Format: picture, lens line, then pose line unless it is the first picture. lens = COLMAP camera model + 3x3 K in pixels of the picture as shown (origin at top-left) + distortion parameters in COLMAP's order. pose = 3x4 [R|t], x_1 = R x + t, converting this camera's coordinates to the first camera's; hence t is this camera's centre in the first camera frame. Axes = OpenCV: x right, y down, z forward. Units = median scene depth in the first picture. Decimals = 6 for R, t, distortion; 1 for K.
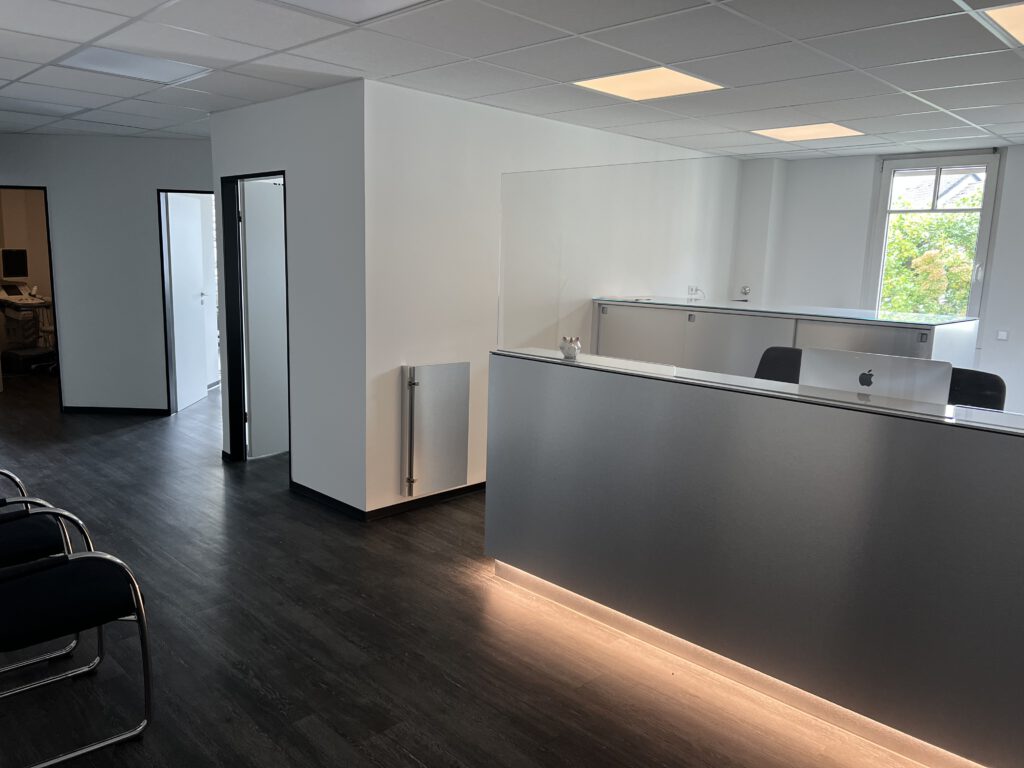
lens RADIAL K [[769.4, 0, 512.3], [0, 769.4, 386.7], [0, 0, 1]] dist [0.008170, 0.001172]
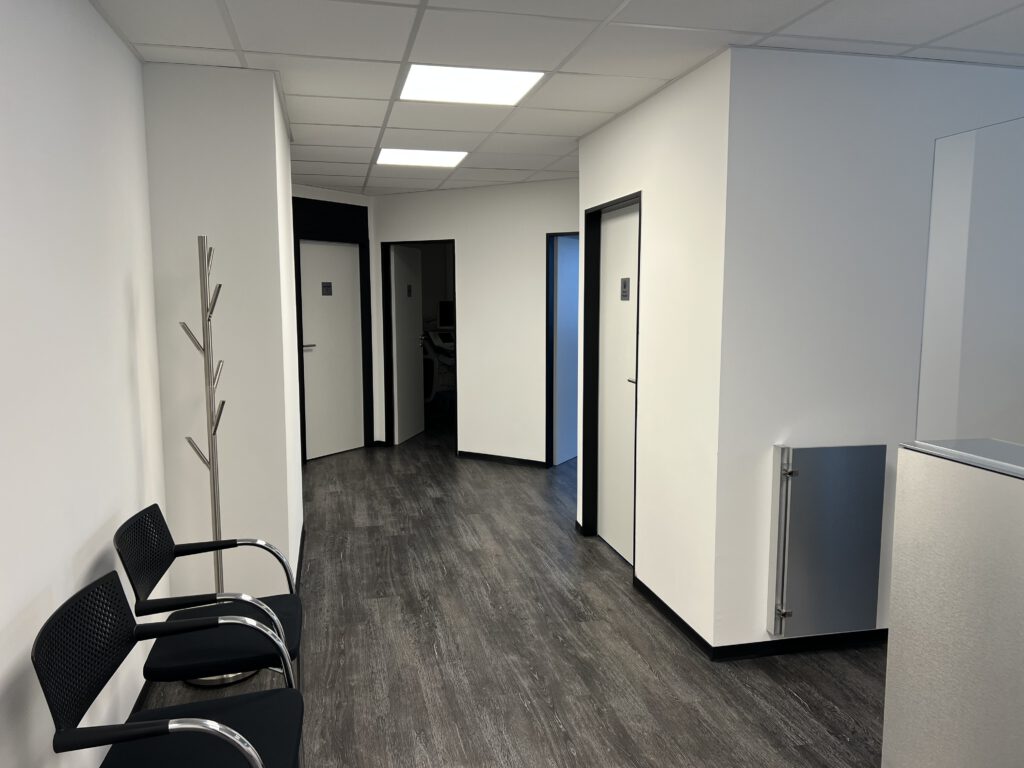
lens RADIAL K [[769.4, 0, 510.1], [0, 769.4, 384.1], [0, 0, 1]] dist [0.008170, 0.001172]
pose [[0.849124, 0.030340, -0.527322, 0.019174], [-0.063003, 0.997039, -0.044084, -0.035289], [0.524423, 0.070656, 0.848521, 0.259327]]
